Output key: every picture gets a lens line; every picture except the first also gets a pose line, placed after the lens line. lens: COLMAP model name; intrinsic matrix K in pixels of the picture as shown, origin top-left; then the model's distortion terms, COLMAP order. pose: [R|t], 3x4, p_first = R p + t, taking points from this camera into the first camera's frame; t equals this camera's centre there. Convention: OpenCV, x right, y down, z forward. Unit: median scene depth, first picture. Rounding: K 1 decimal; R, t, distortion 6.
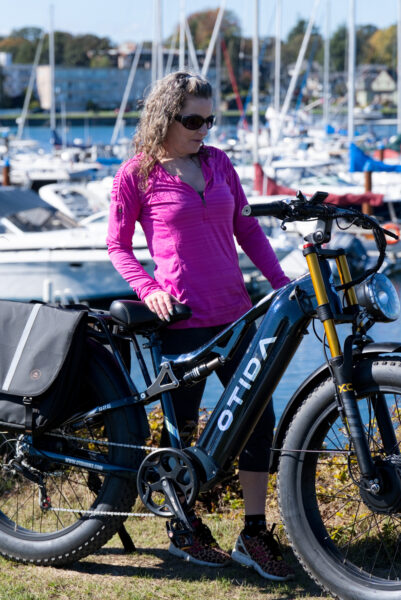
lens RADIAL K [[1865.5, 0, 200.5], [0, 1865.5, 300.0], [0, 0, 1]] dist [-0.941049, 27.336237]
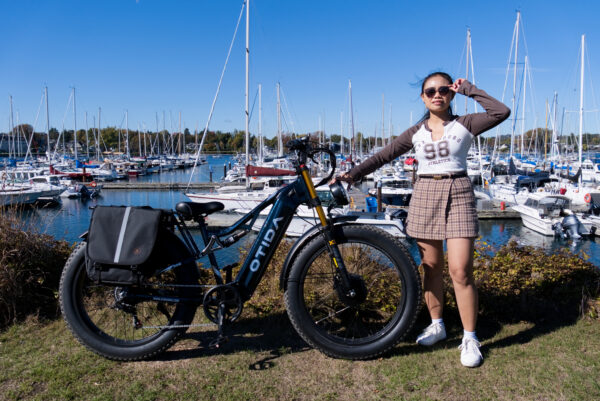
lens RADIAL K [[464.5, 0, 300.0], [0, 464.5, 200.5], [0, 0, 1]] dist [-0.051959, 0.003076]
pose [[0.854412, -0.052708, 0.516917, -0.173444], [0.051741, 0.998528, 0.016294, -0.002561], [-0.517014, 0.012824, 0.855881, 0.582738]]
